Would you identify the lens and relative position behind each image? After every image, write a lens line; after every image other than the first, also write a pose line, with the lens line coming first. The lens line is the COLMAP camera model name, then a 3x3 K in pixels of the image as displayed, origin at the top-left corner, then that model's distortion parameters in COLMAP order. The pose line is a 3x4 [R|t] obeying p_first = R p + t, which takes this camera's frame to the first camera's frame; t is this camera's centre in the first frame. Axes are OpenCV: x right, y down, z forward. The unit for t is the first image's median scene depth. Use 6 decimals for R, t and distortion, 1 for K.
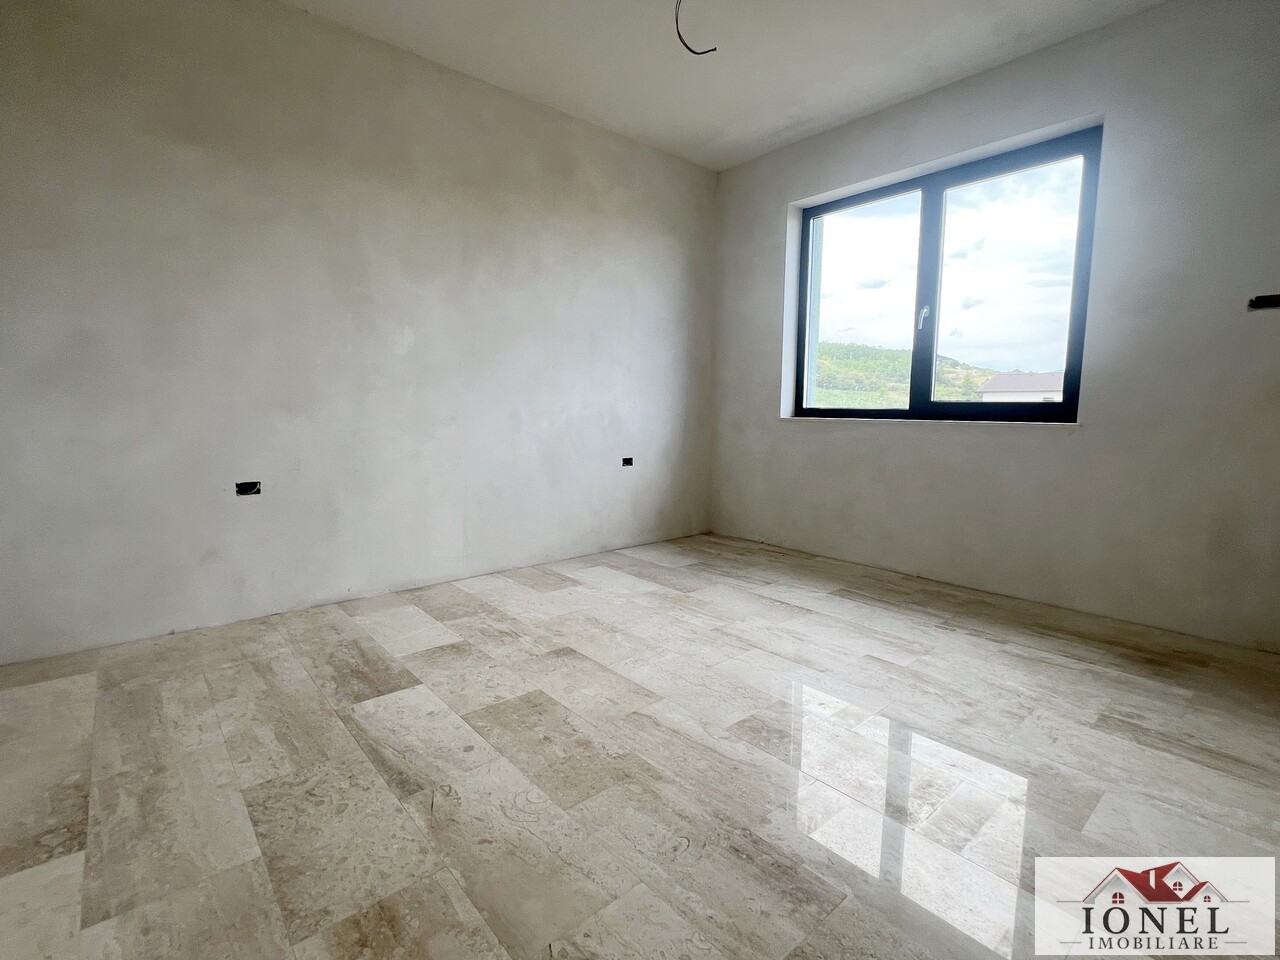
lens RADIAL K [[592.8, 0, 640.2], [0, 592.8, 482.8], [0, 0, 1]] dist [-0.002481, 0.000179]
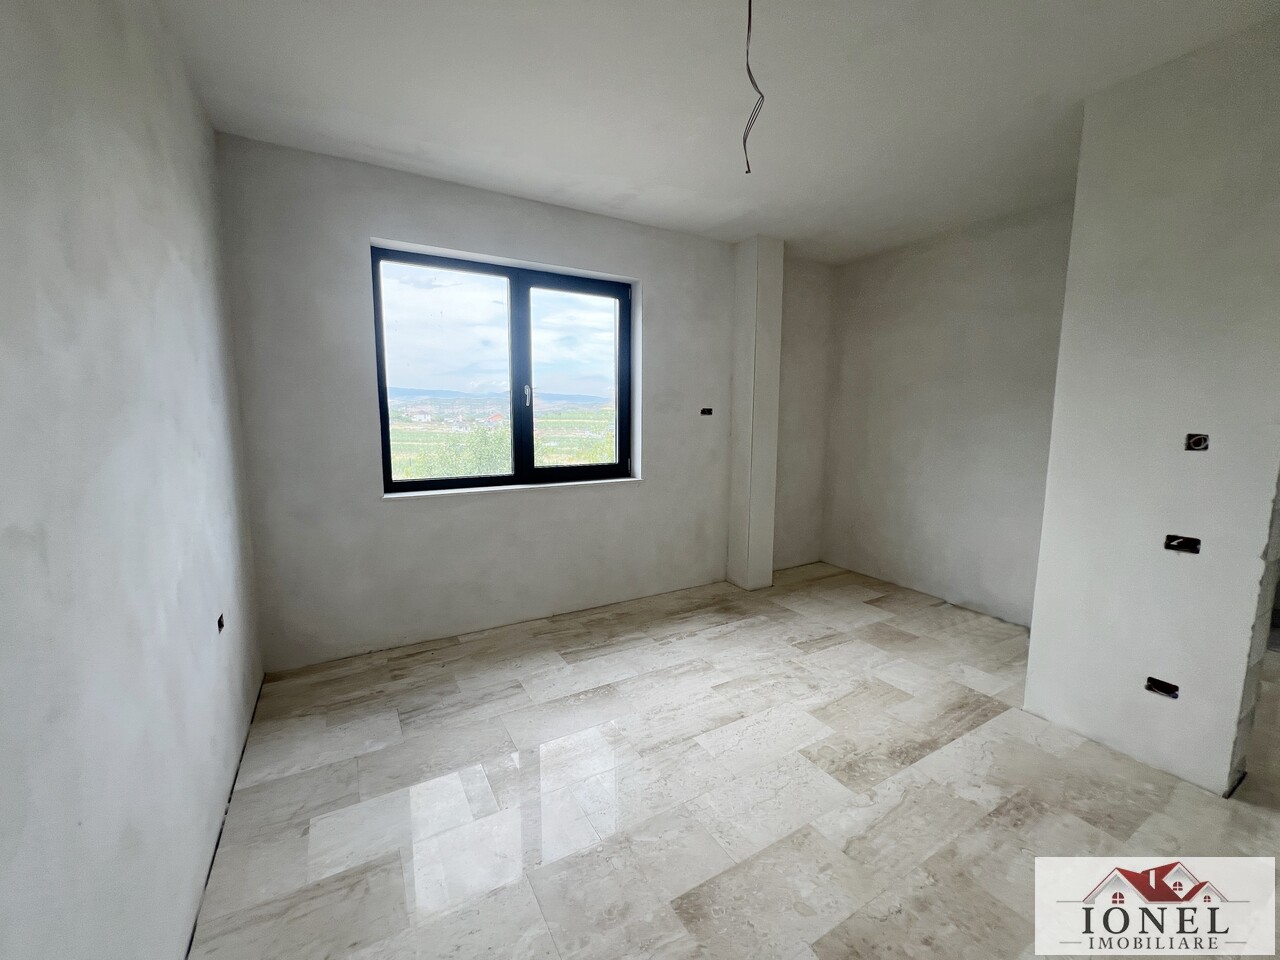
lens RADIAL K [[514.5, 0, 640.1], [0, 514.5, 474.8], [0, 0, 1]] dist [-0.002345, 0.000265]
pose [[0.192386, -0.123476, 0.973520, -0.555510], [0.119569, 0.987610, 0.101634, -0.244525], [-0.974008, 0.096850, 0.204766, 0.725573]]
